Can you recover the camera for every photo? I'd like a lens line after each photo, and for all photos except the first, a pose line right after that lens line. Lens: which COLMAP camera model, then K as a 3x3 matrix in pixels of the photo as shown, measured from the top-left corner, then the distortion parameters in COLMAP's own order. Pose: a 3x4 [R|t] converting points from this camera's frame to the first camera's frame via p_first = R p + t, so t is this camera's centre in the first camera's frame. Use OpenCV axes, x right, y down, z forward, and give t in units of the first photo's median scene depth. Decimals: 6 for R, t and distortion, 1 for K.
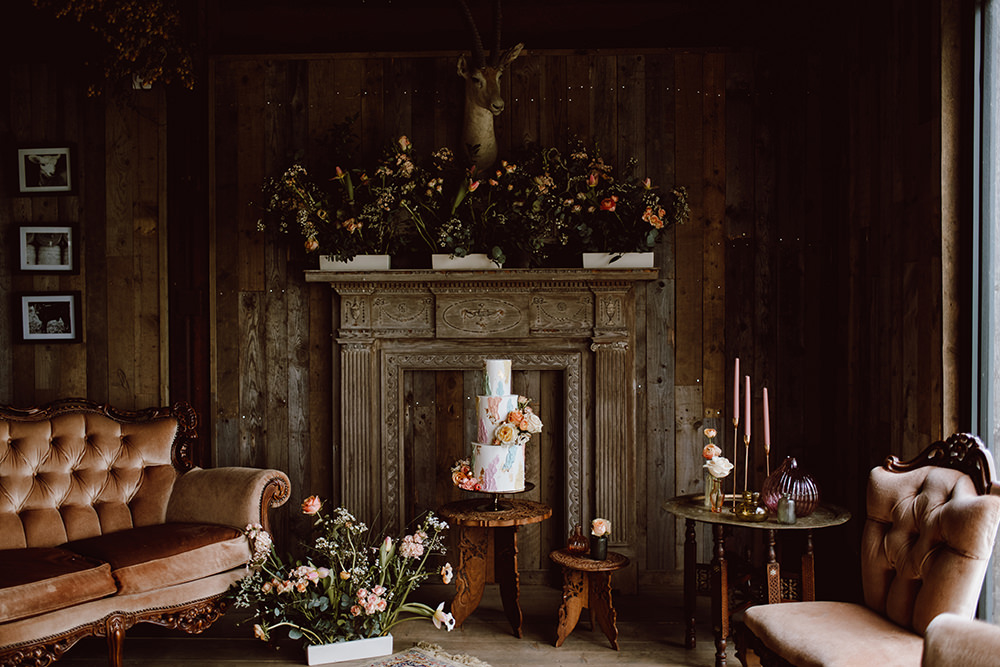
lens RADIAL K [[956.7, 0, 499.3], [0, 956.7, 334.4], [0, 0, 1]] dist [-0.008027, 0.000000]
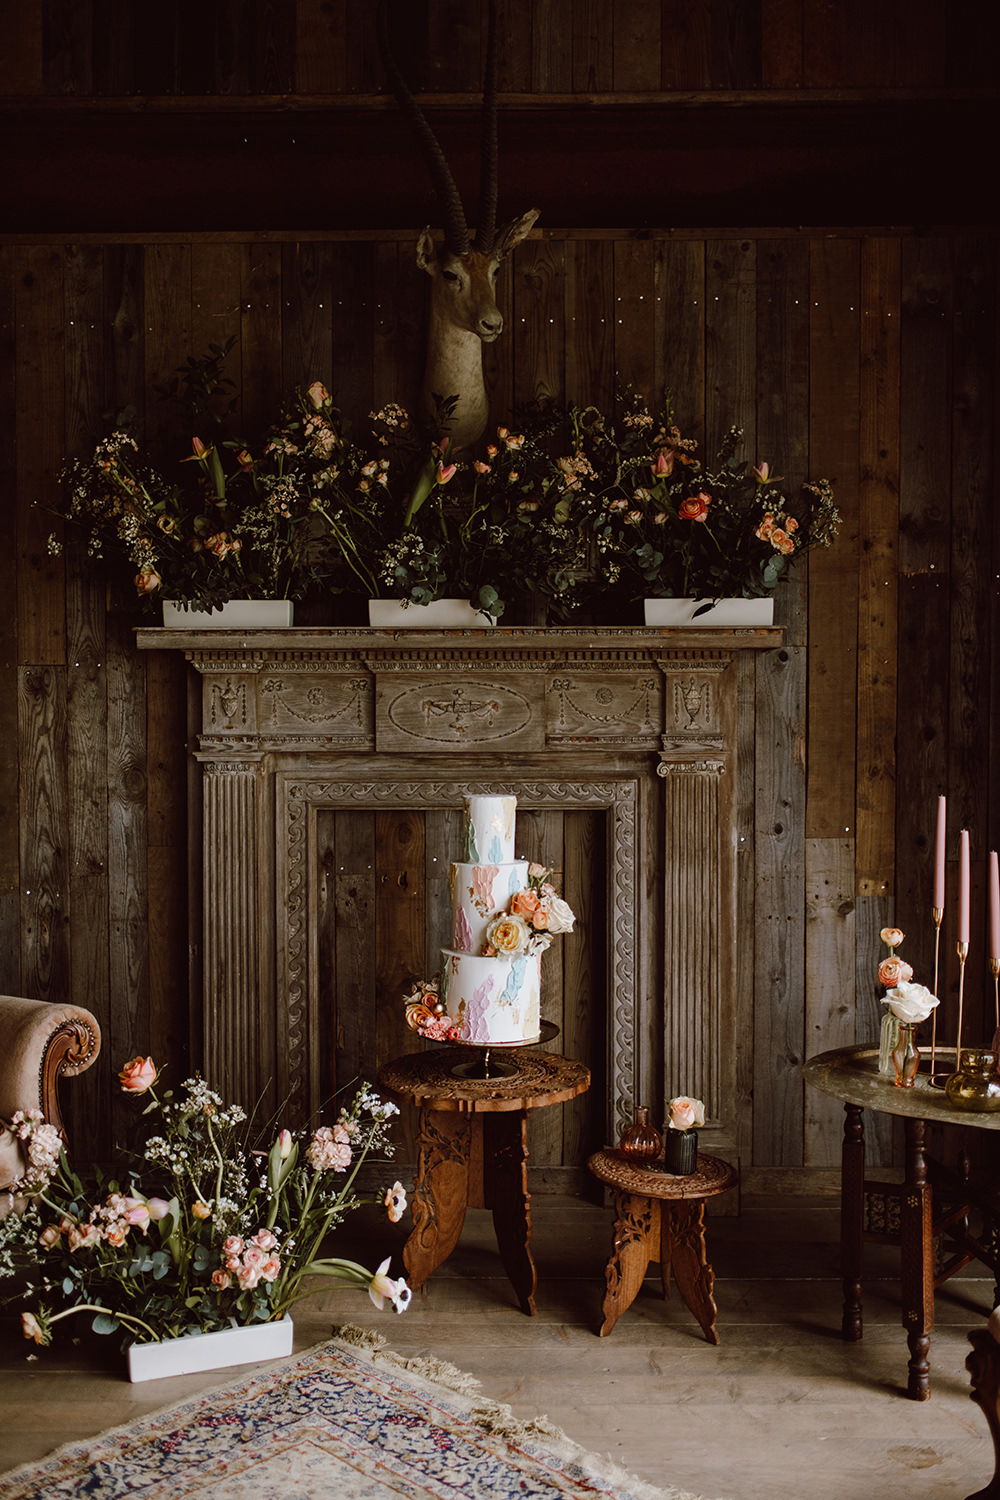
lens RADIAL K [[1435.0, 0, 501.1], [0, 1435.0, 749.3], [0, 0, 1]] dist [-0.008027, 0.000000]
pose [[0.999771, 0.002911, 0.021180, -0.011880], [-0.003219, 0.999890, 0.014505, -0.010251], [-0.021135, -0.014570, 0.999670, 0.177038]]
